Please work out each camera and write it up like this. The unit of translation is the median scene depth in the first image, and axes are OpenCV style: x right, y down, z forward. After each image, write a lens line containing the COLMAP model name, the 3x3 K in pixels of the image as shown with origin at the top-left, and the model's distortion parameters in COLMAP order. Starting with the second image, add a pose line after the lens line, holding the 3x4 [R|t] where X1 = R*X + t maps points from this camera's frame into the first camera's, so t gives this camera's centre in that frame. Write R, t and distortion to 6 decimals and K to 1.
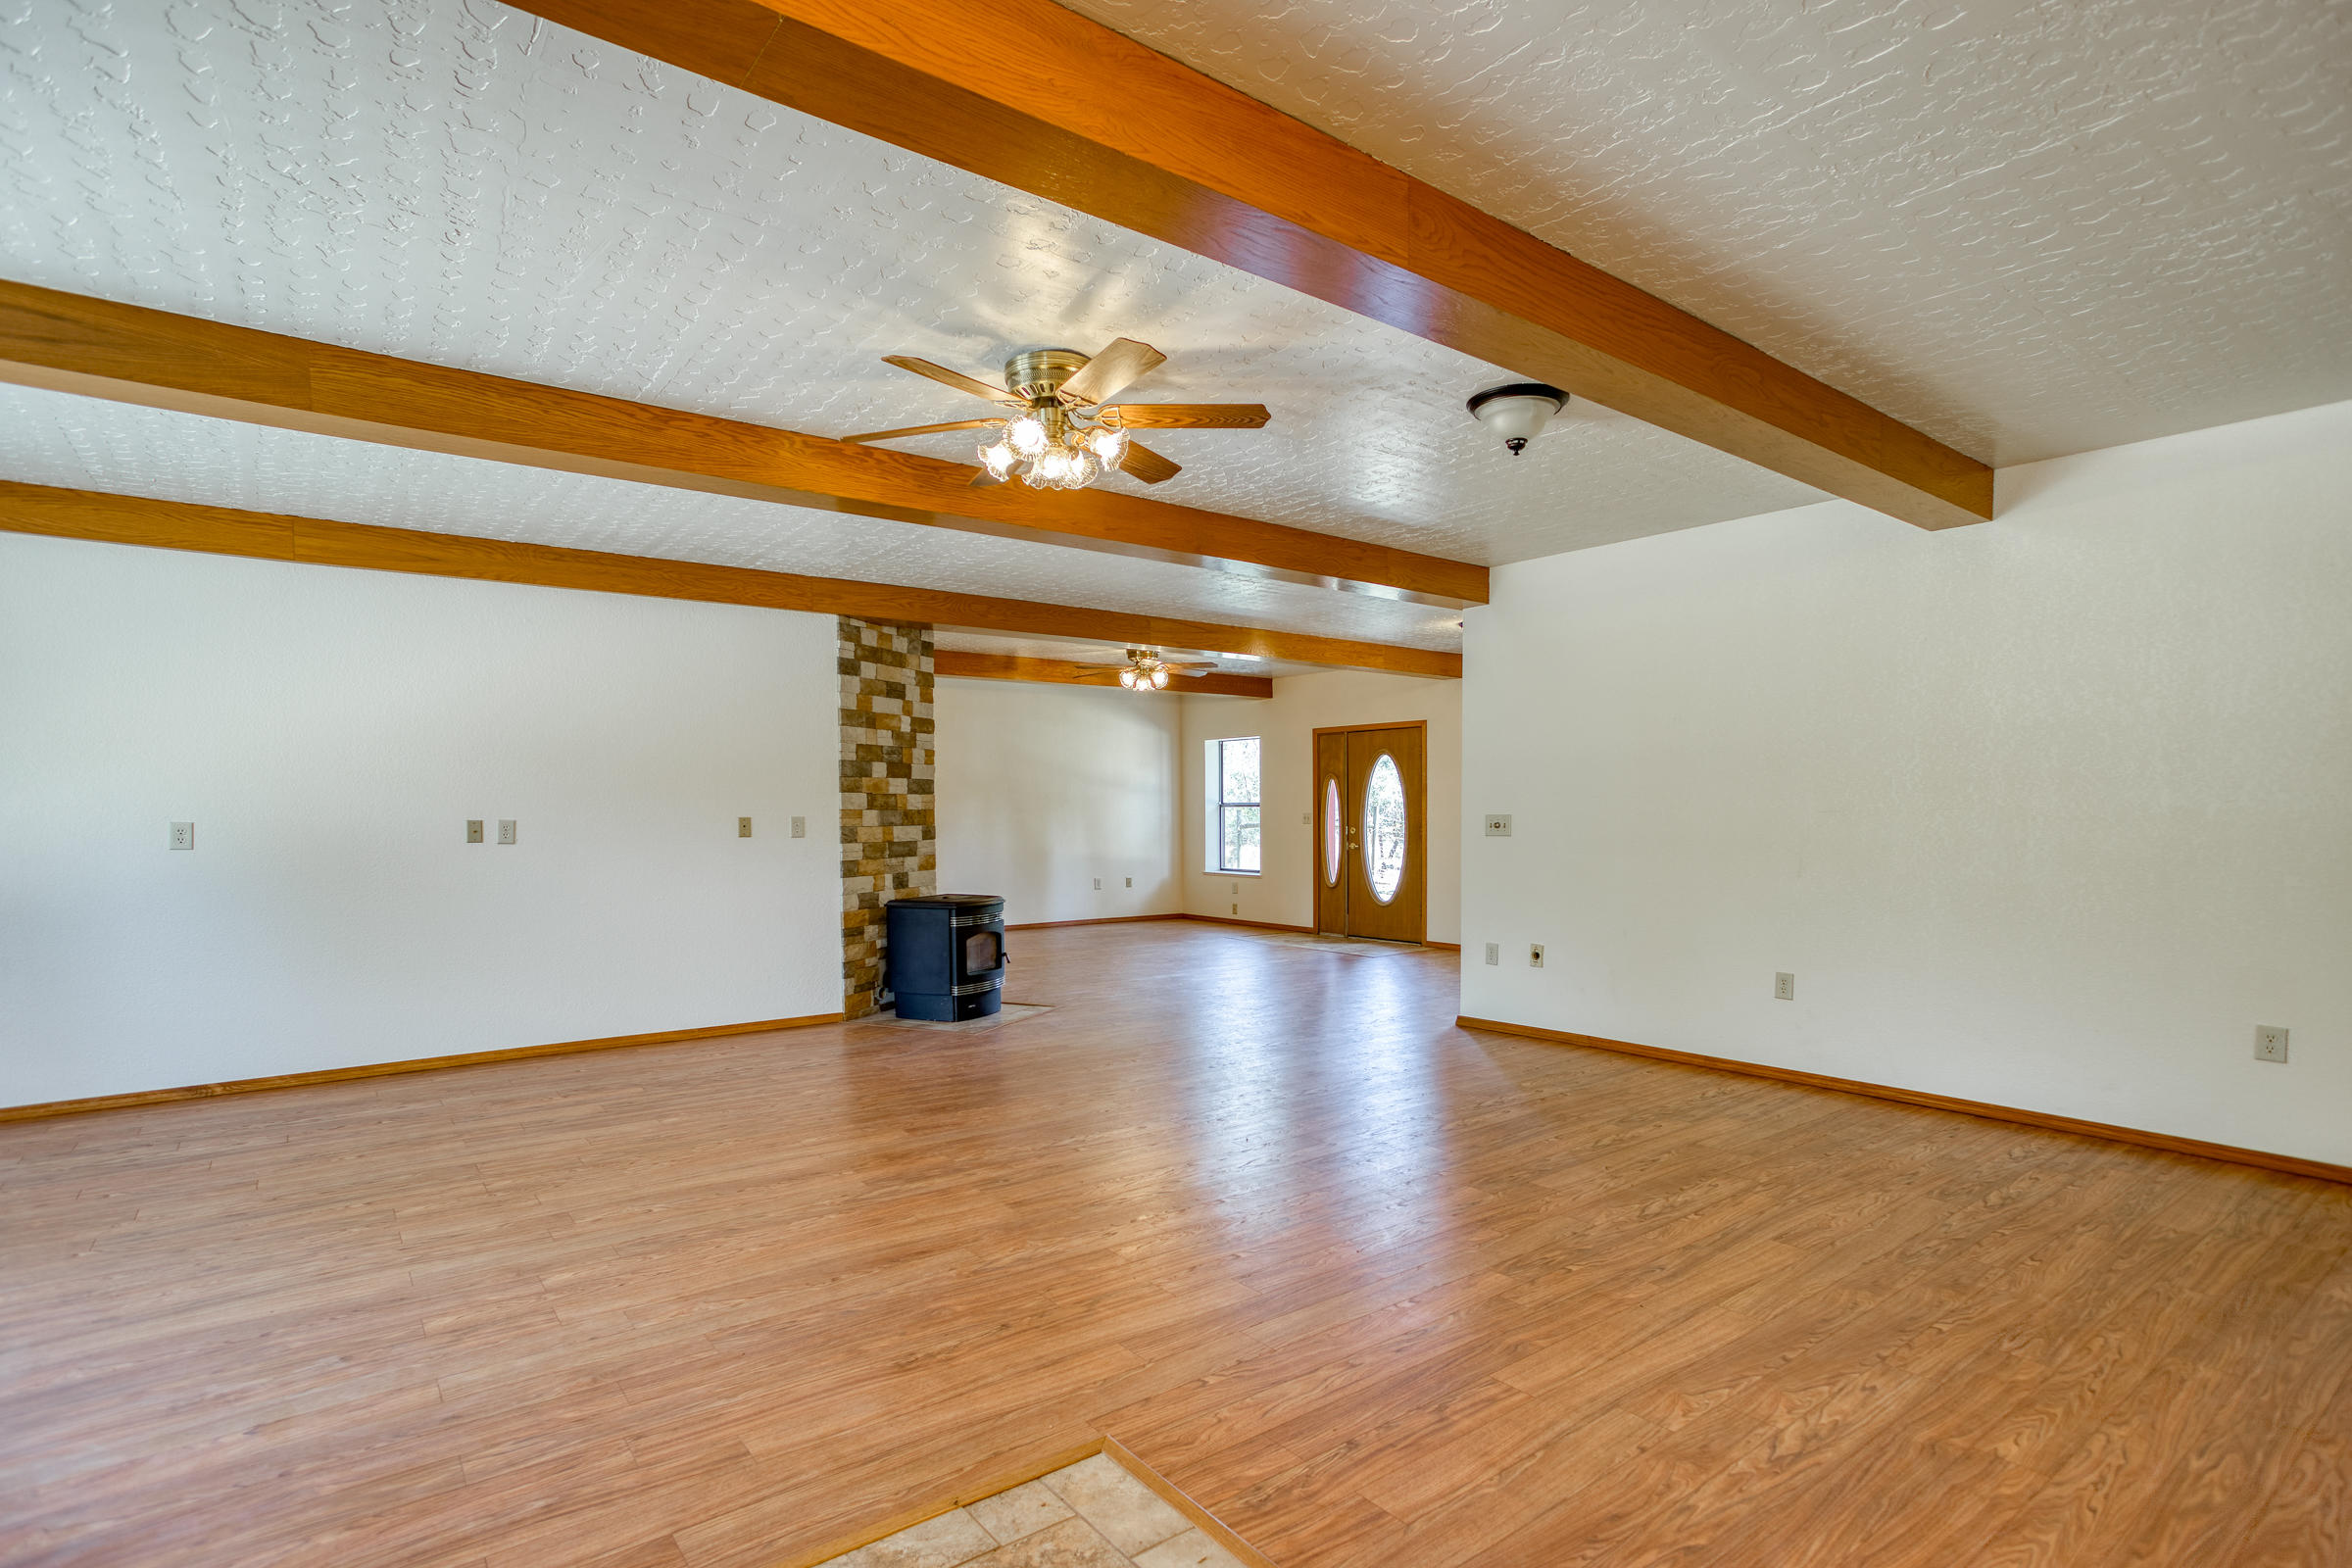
lens RADIAL K [[1147.8, 0, 1176.3], [0, 1147.8, 793.1], [0, 0, 1]] dist [-0.018909, 0.001977]
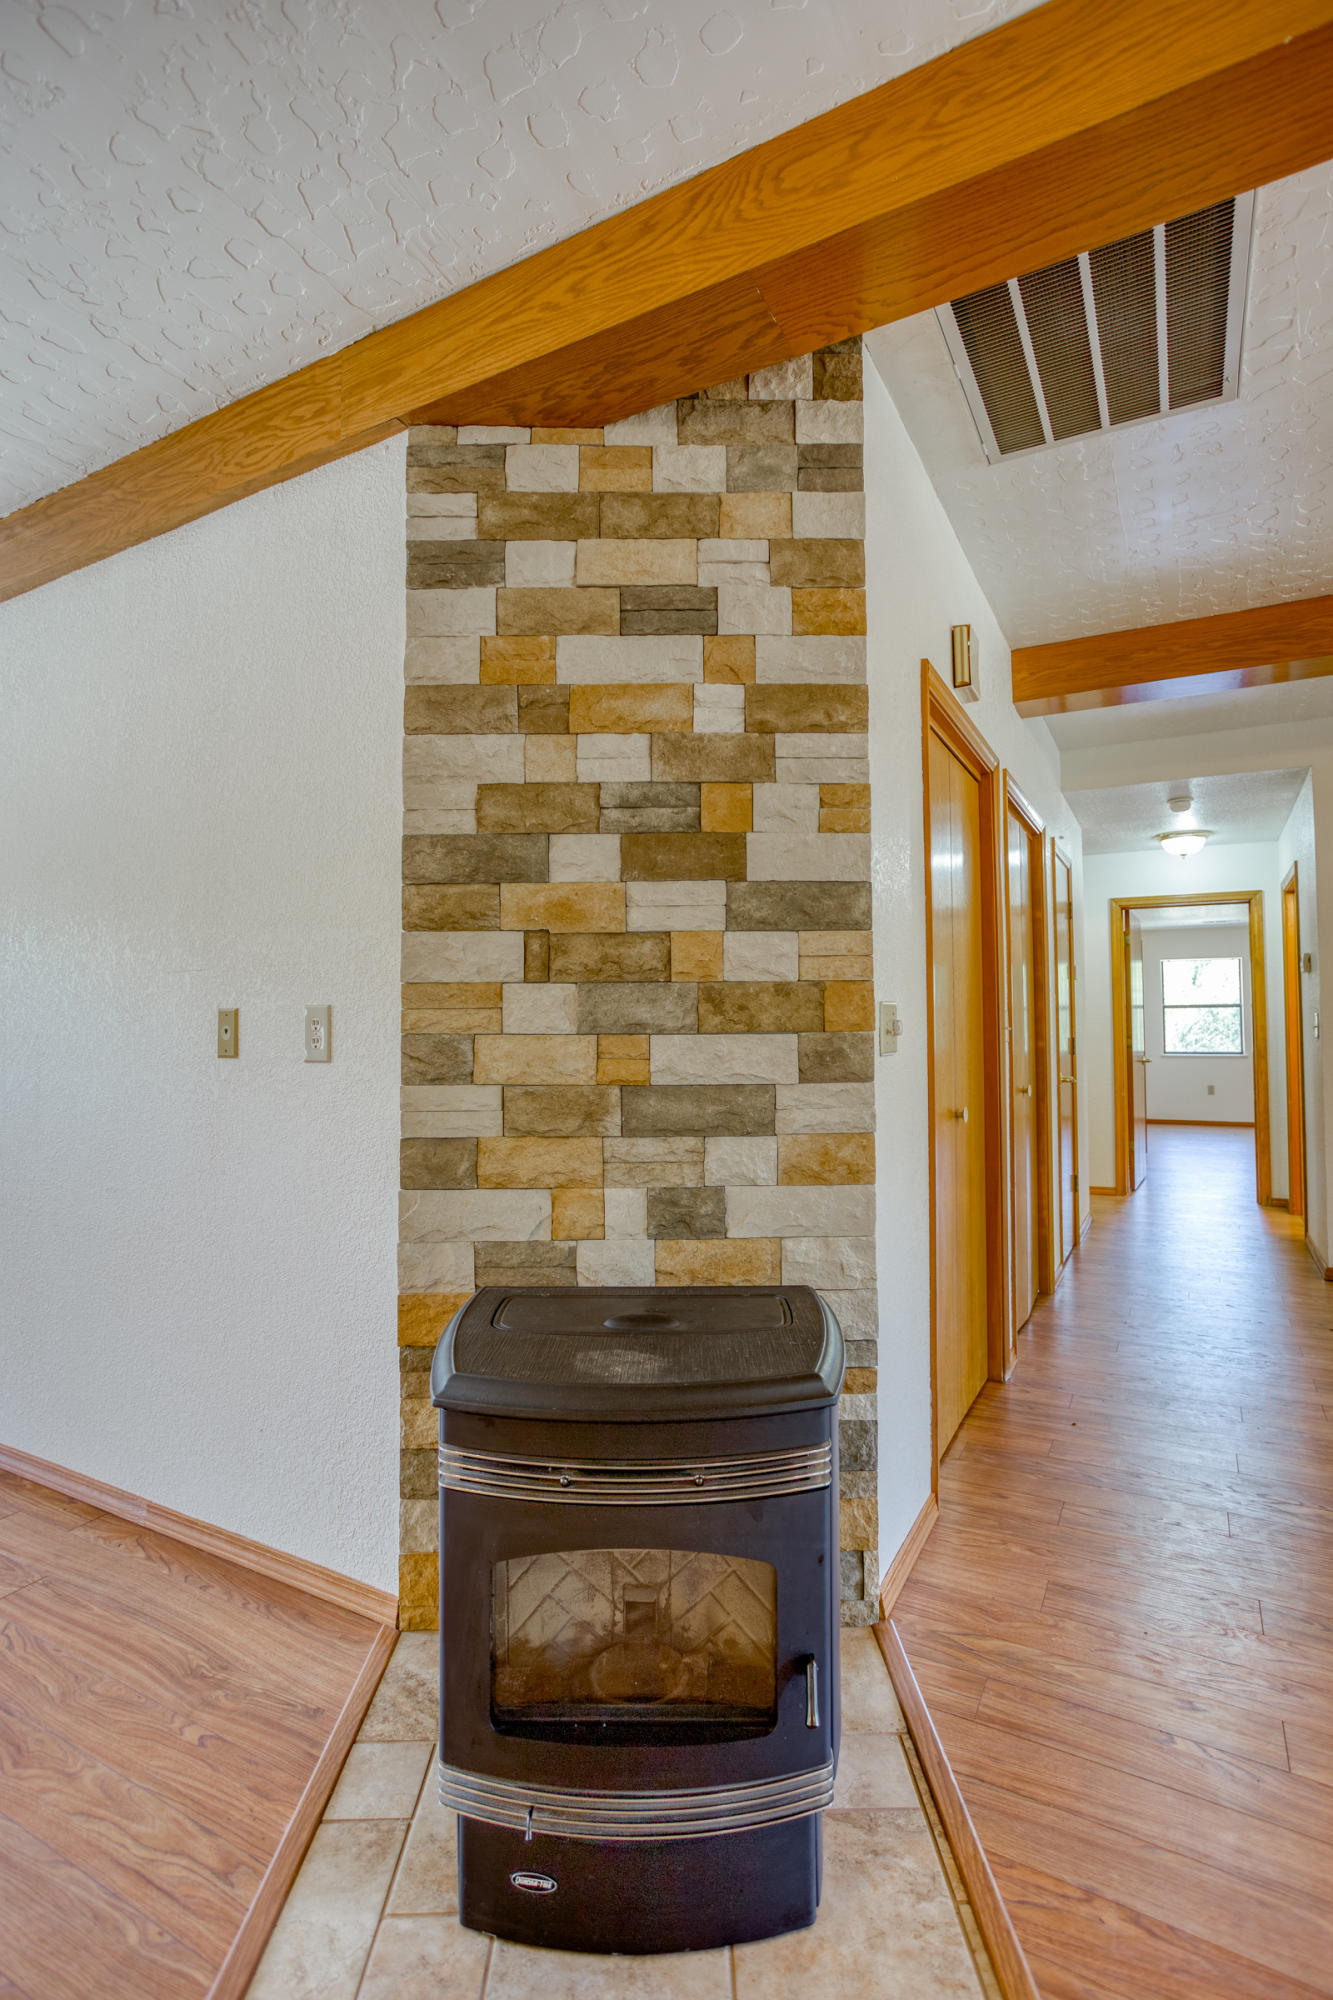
lens RADIAL K [[976.0, 0, 666.5], [0, 976.0, 988.0], [0, 0, 1]] dist [-0.018909, 0.001977]
pose [[0.405694, -0.050491, -0.912613, -0.002652], [0.015916, 0.998712, -0.048179, 0.029450], [0.913870, 0.005020, 0.405975, 0.910883]]
